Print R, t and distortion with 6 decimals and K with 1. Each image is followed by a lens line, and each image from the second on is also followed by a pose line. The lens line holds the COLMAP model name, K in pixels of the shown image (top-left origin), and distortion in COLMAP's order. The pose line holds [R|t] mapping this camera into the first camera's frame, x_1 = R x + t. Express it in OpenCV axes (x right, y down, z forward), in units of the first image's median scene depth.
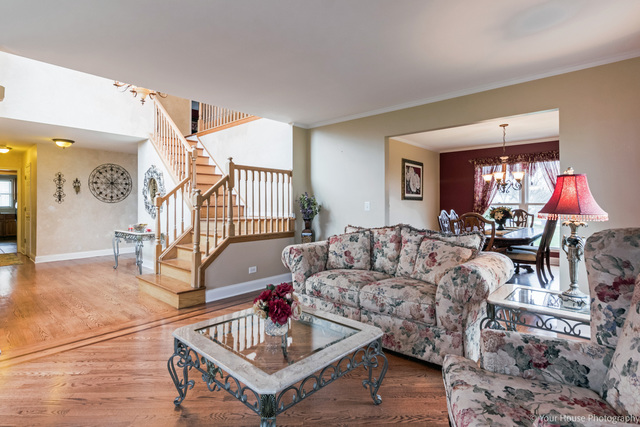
lens RADIAL K [[304.6, 0, 319.1], [0, 304.6, 205.9], [0, 0, 1]] dist [-0.000801, -0.000327]
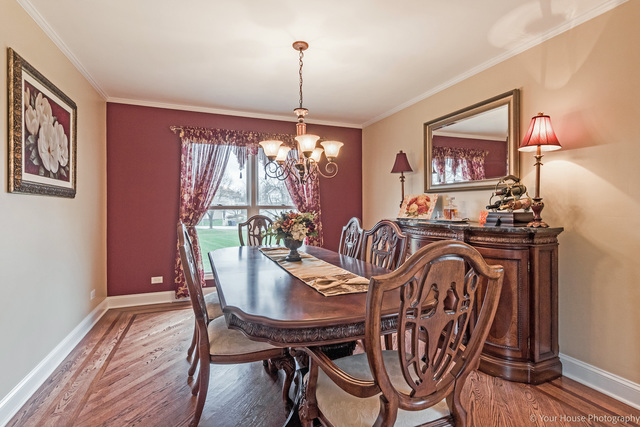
lens RADIAL K [[304.6, 0, 319.1], [0, 304.6, 205.9], [0, 0, 1]] dist [-0.000801, -0.000327]
pose [[0.452179, 0.004655, 0.891915, 0.038349], [0.005605, 0.999952, -0.008060, -0.000746], [-0.891910, 0.008644, 0.452131, 0.156166]]
